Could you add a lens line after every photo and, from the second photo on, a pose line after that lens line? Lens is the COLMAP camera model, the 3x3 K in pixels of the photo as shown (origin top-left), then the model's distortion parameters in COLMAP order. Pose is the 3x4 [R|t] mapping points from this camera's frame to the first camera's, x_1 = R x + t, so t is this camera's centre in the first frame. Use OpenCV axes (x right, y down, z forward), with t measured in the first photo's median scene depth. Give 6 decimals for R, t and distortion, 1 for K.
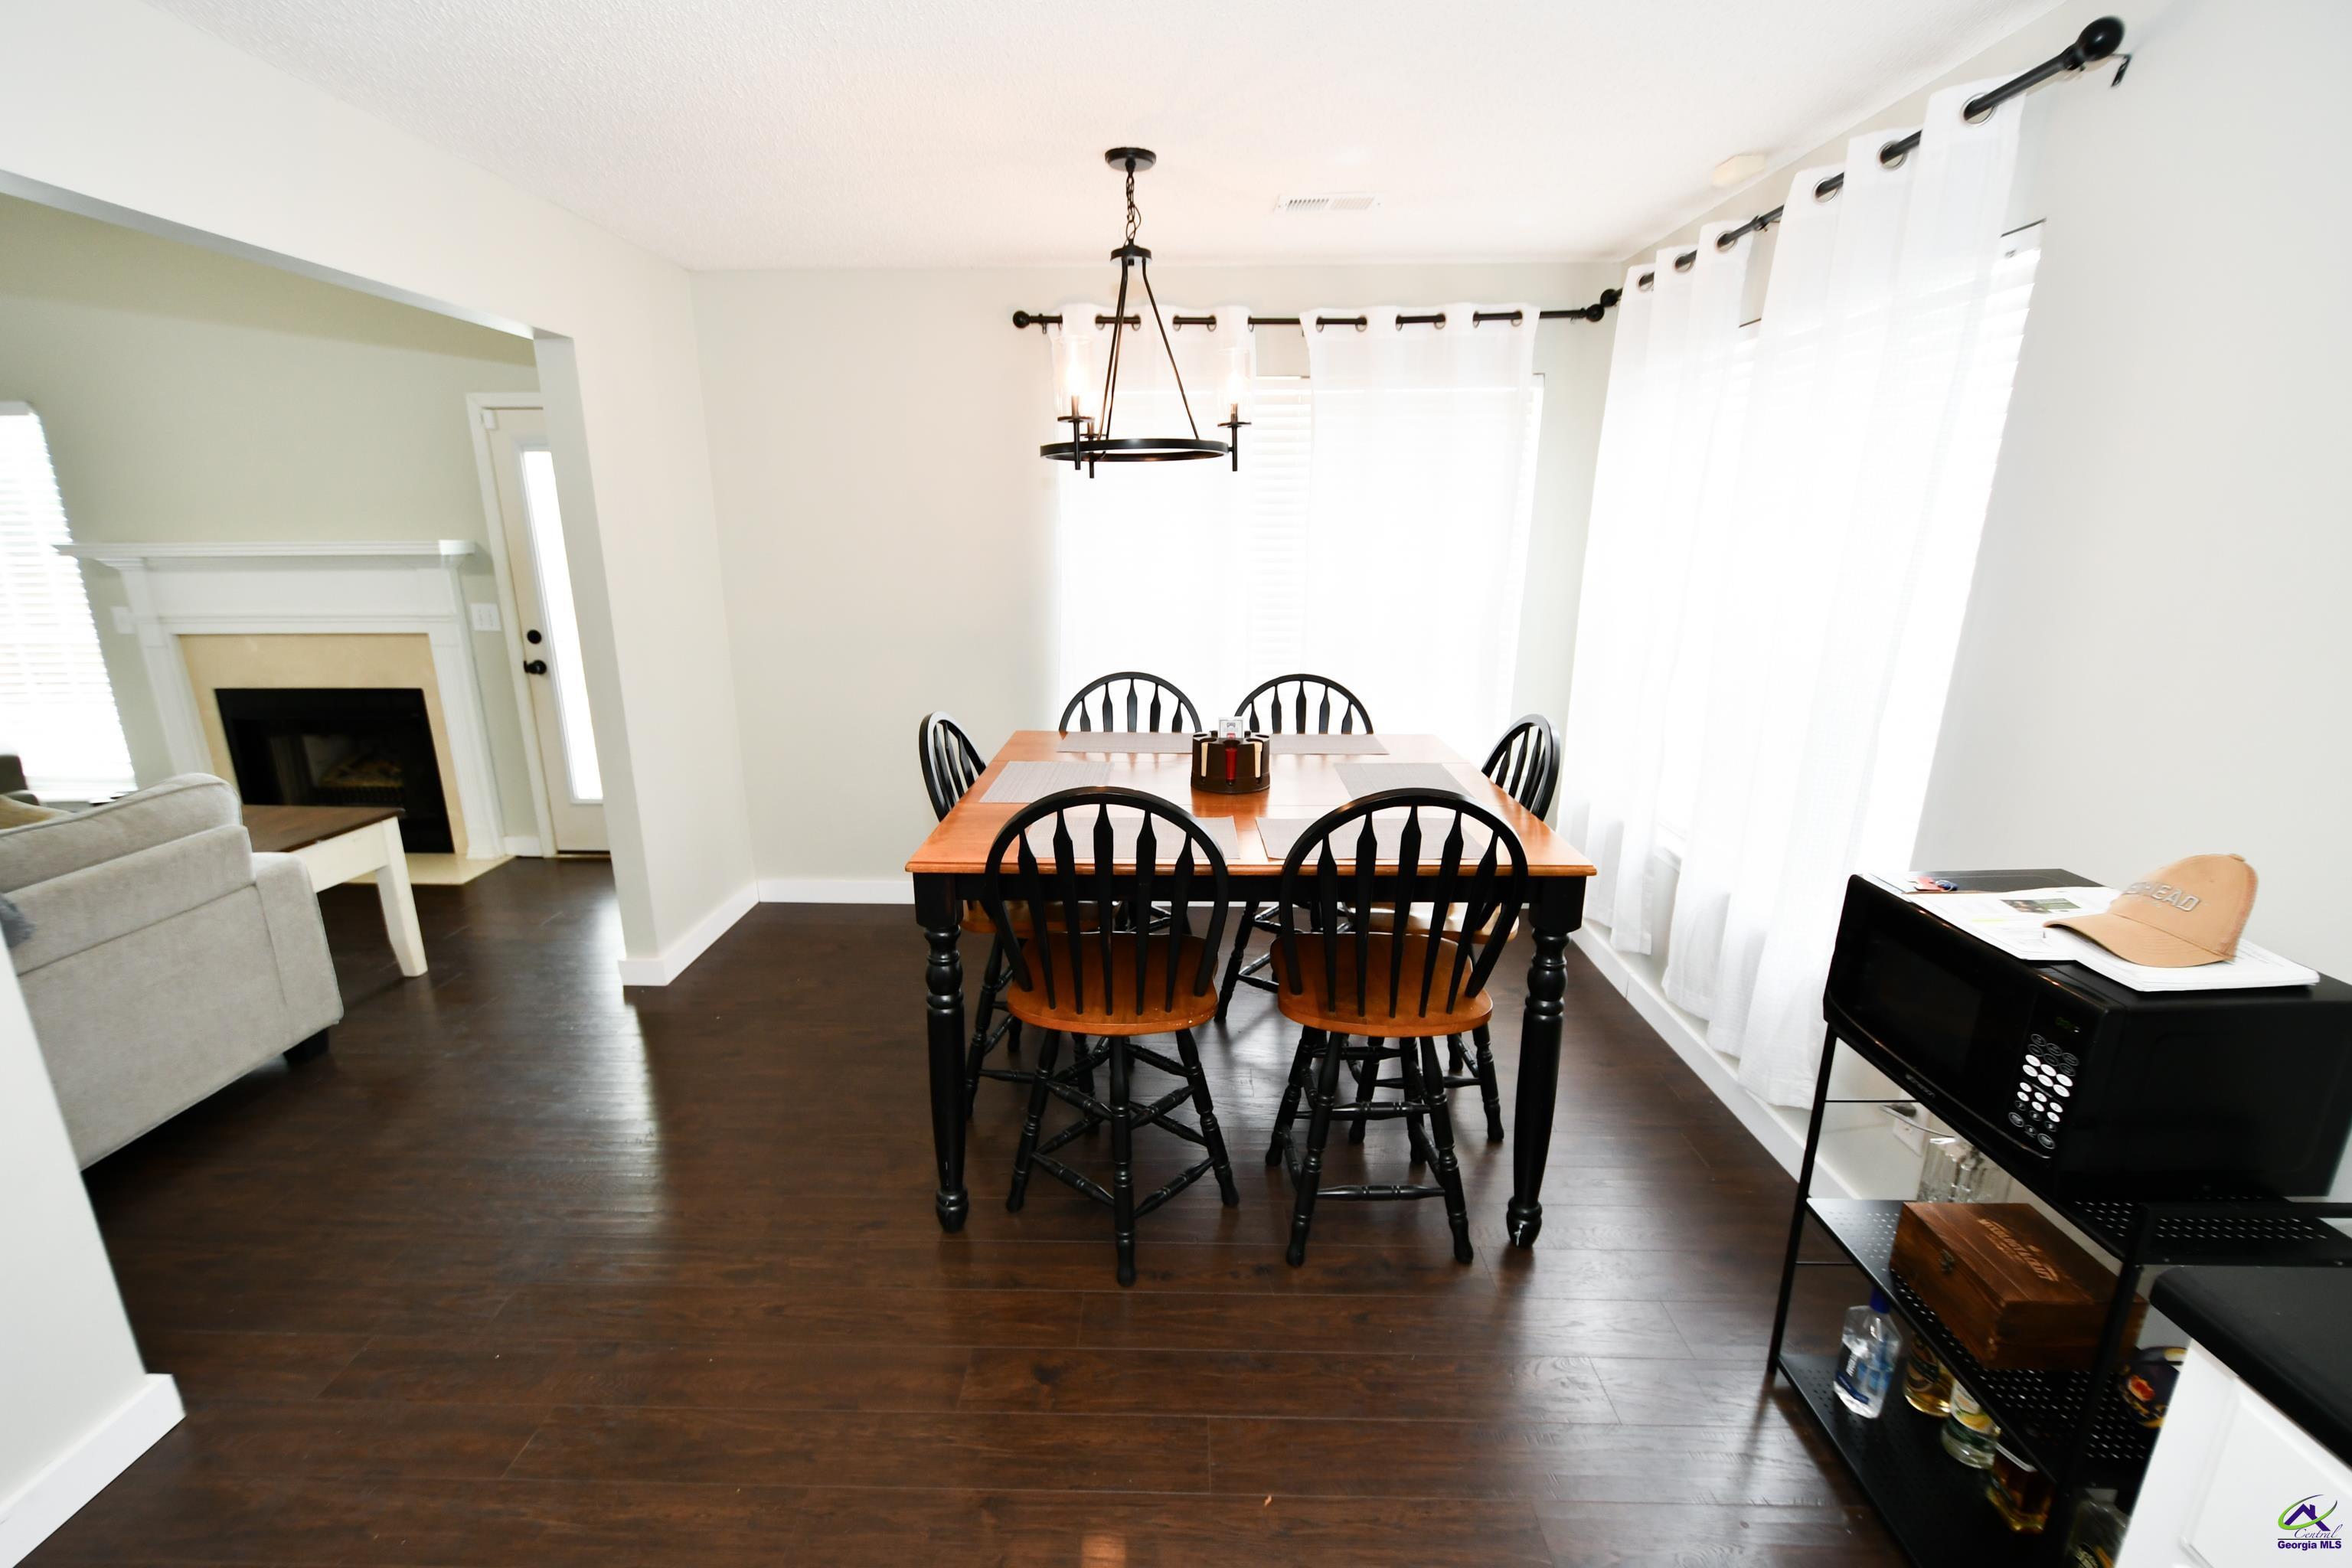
lens RADIAL K [[1033.9, 0, 1152.9], [0, 1033.9, 817.7], [0, 0, 1]] dist [0.000201, -0.003789]
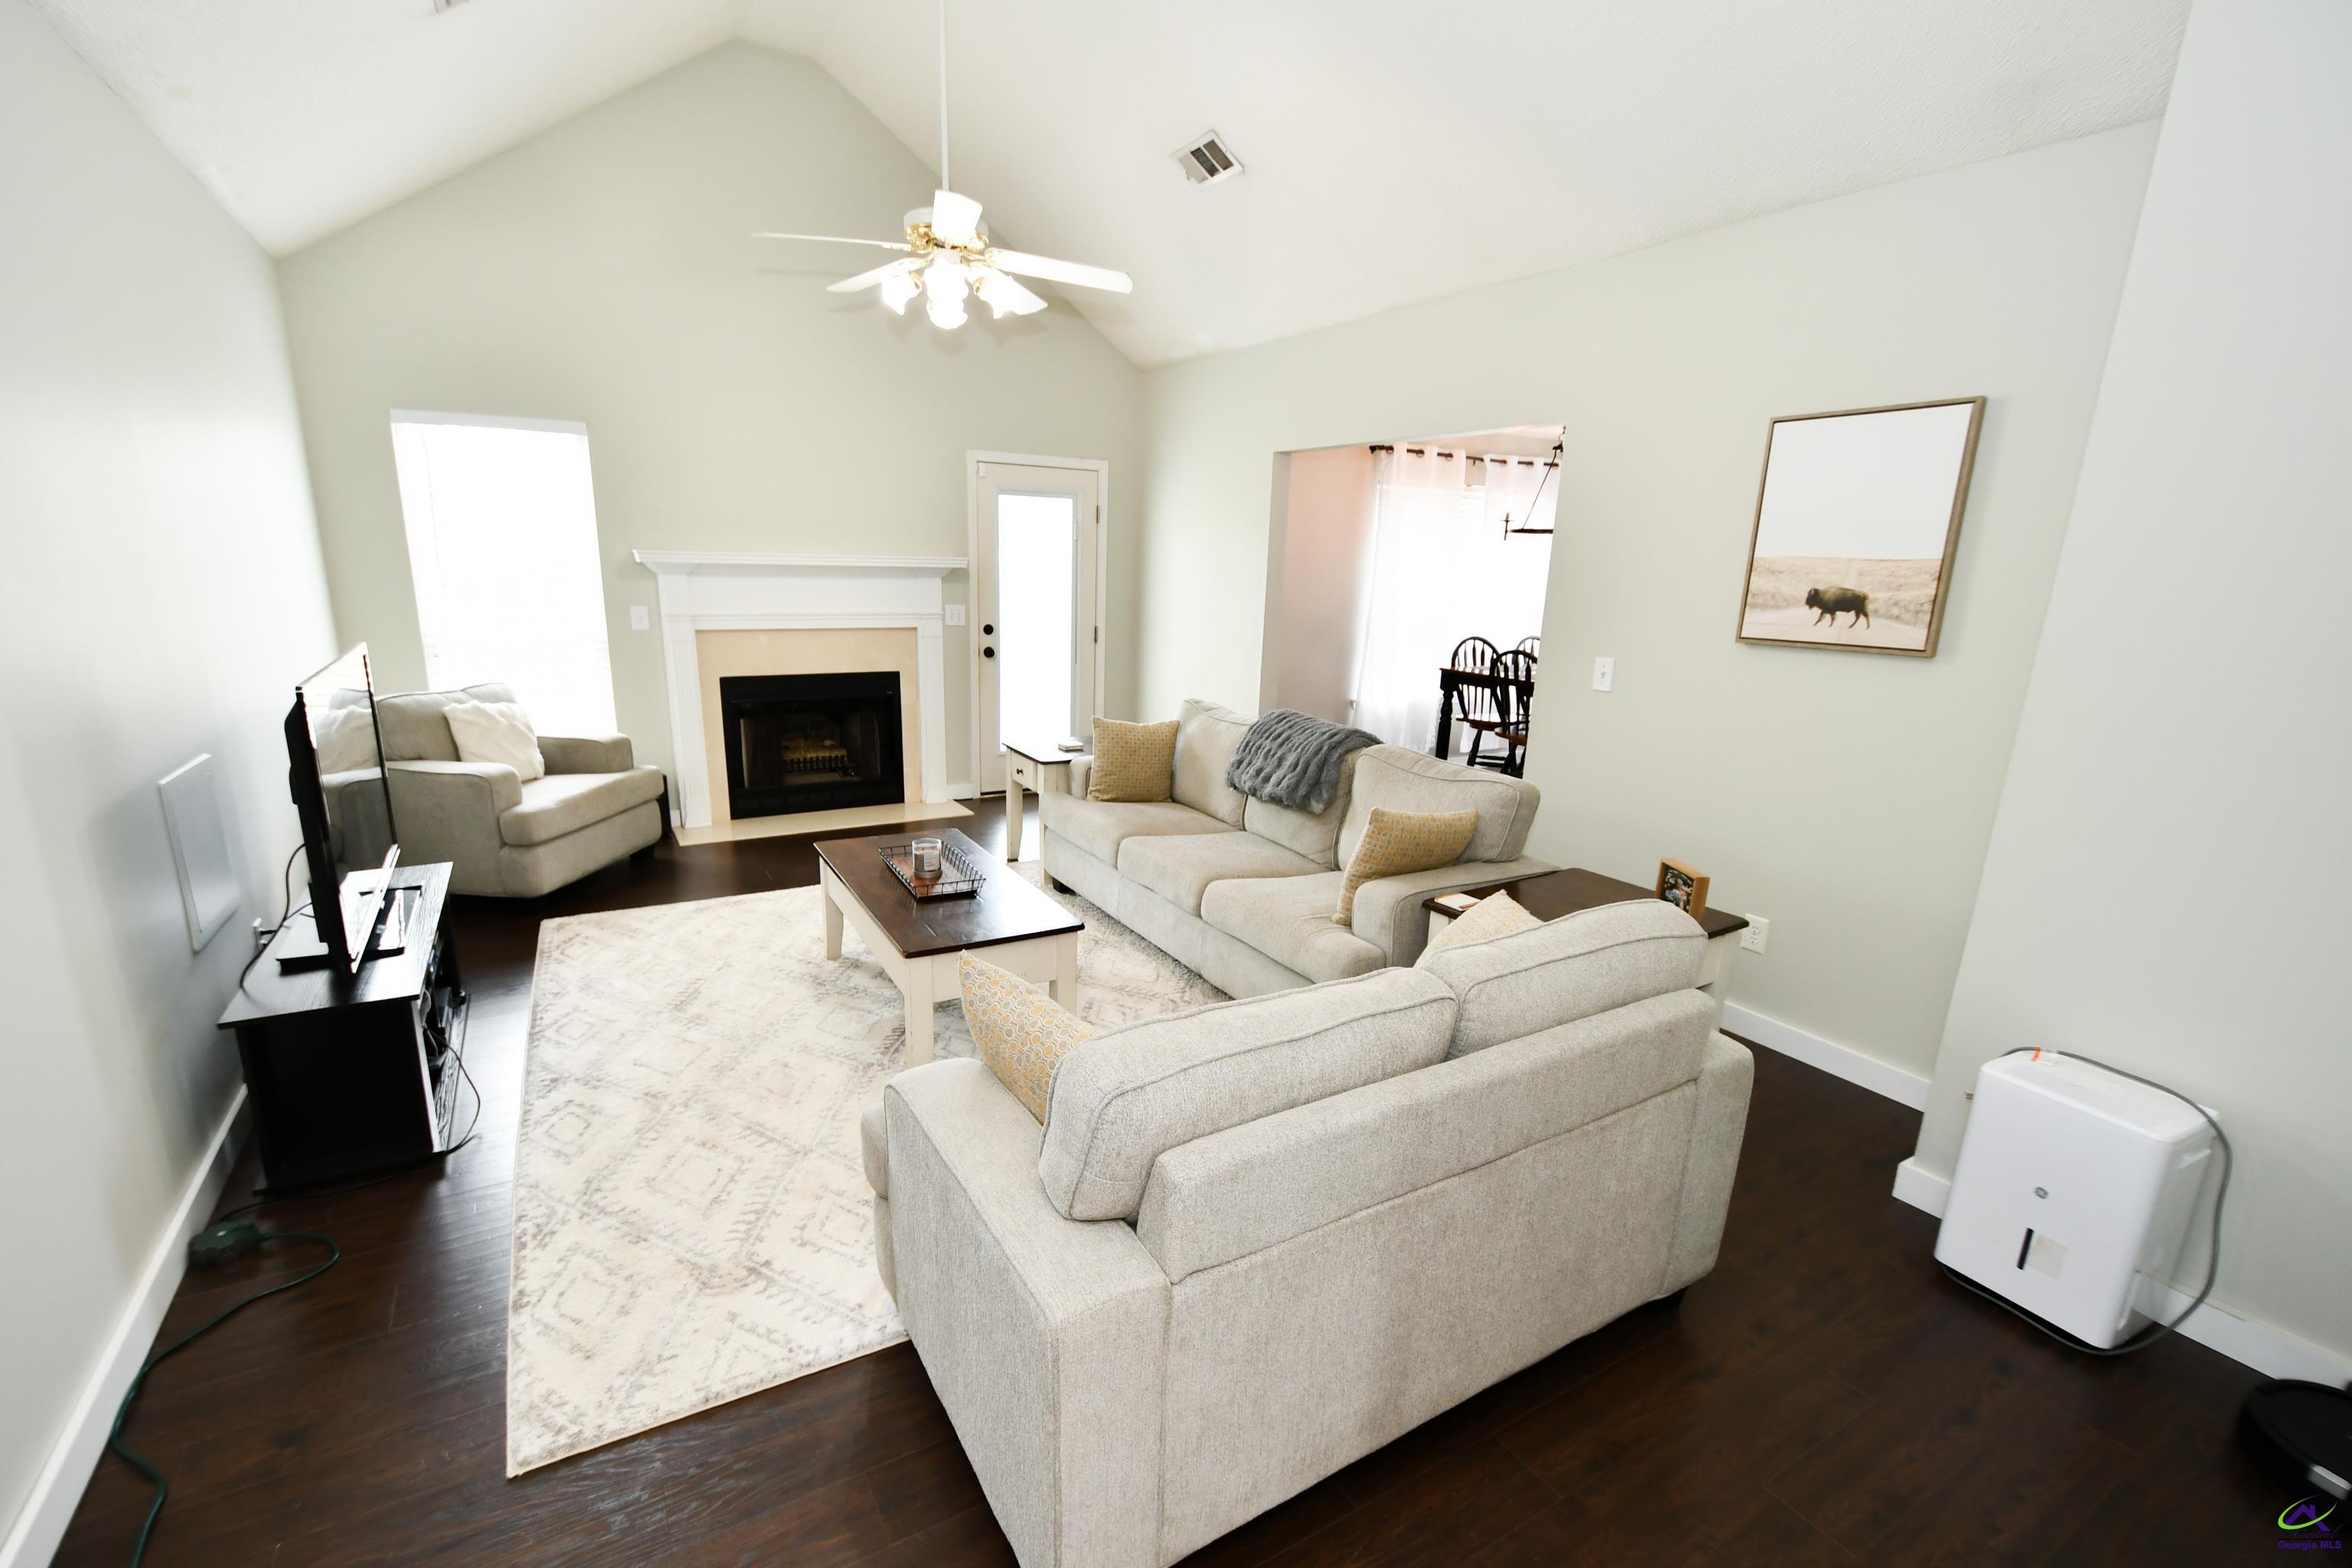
lens RADIAL K [[1033.9, 0, 1152.4], [0, 1033.9, 814.3], [0, 0, 1]] dist [0.000201, -0.003789]
pose [[0.848980, -0.105245, 0.517839, -1.978263], [0.113818, 0.993384, 0.015294, 0.116478], [-0.516022, 0.045955, 0.855342, -0.431347]]
